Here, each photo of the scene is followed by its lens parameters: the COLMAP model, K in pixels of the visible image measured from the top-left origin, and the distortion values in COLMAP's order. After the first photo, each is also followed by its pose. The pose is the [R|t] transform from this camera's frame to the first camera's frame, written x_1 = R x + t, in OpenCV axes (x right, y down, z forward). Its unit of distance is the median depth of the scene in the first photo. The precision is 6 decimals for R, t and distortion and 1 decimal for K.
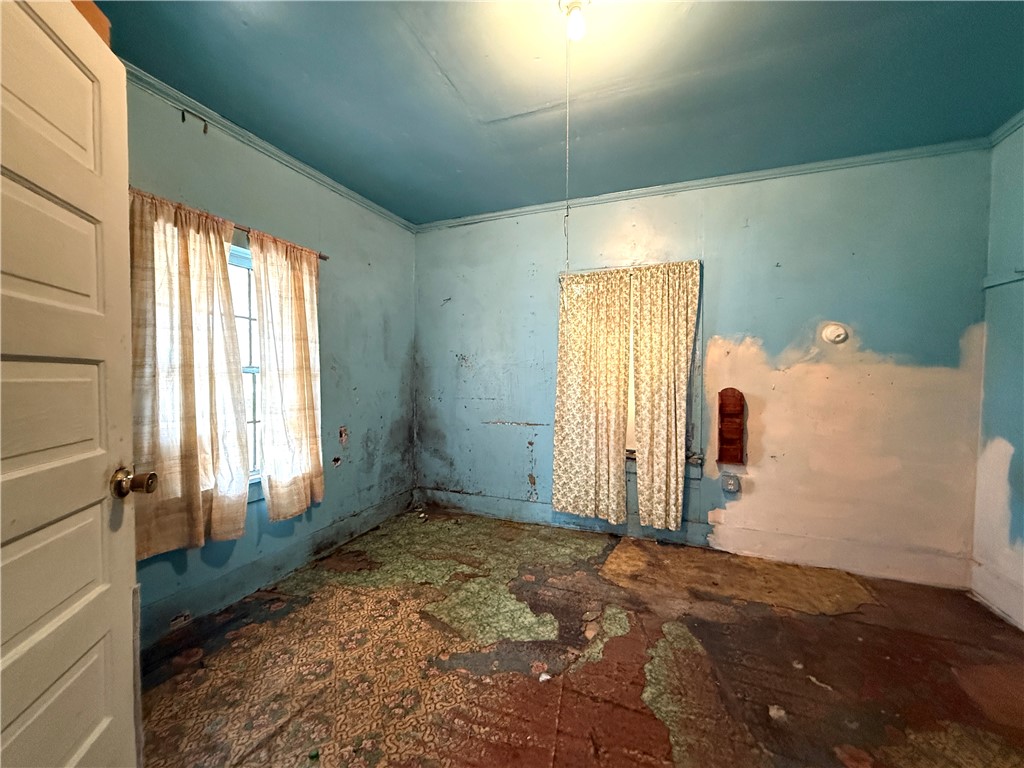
lens RADIAL K [[406.4, 0, 509.1], [0, 406.4, 387.2], [0, 0, 1]] dist [-0.000857, 0.000262]
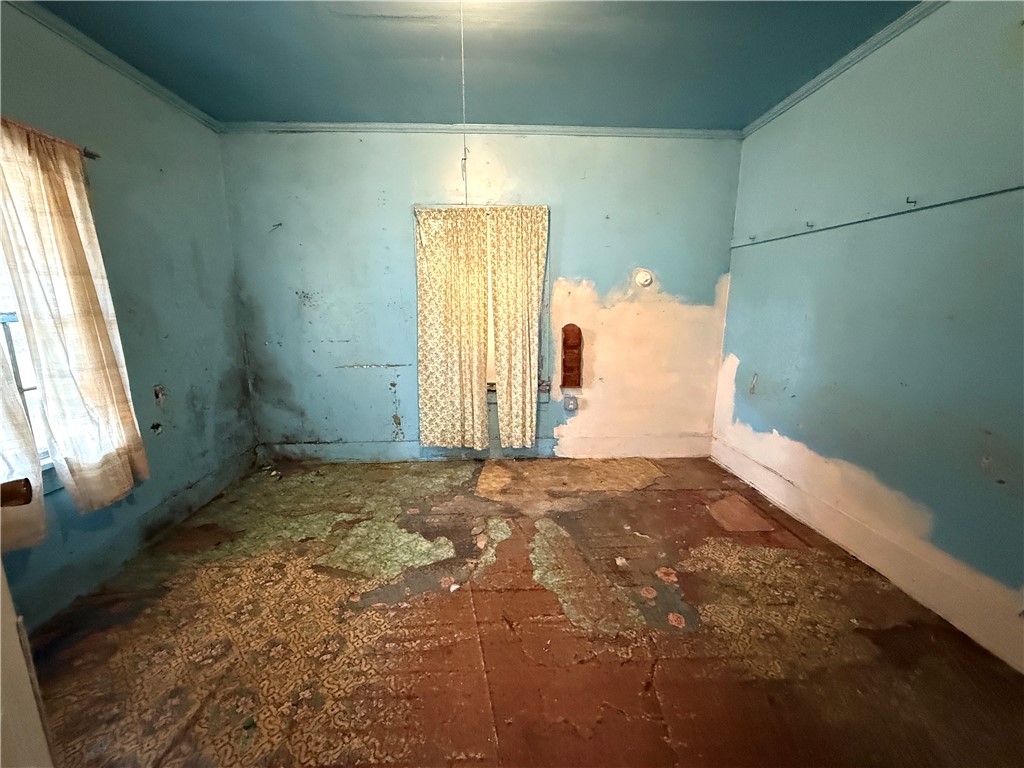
lens RADIAL K [[406.4, 0, 509.1], [0, 406.4, 387.2], [0, 0, 1]] dist [-0.000857, 0.000262]
pose [[0.909800, -0.089844, 0.405205, -0.116827], [0.022197, 0.985425, 0.168654, -0.020830], [-0.414452, -0.144447, 0.898535, -0.007984]]
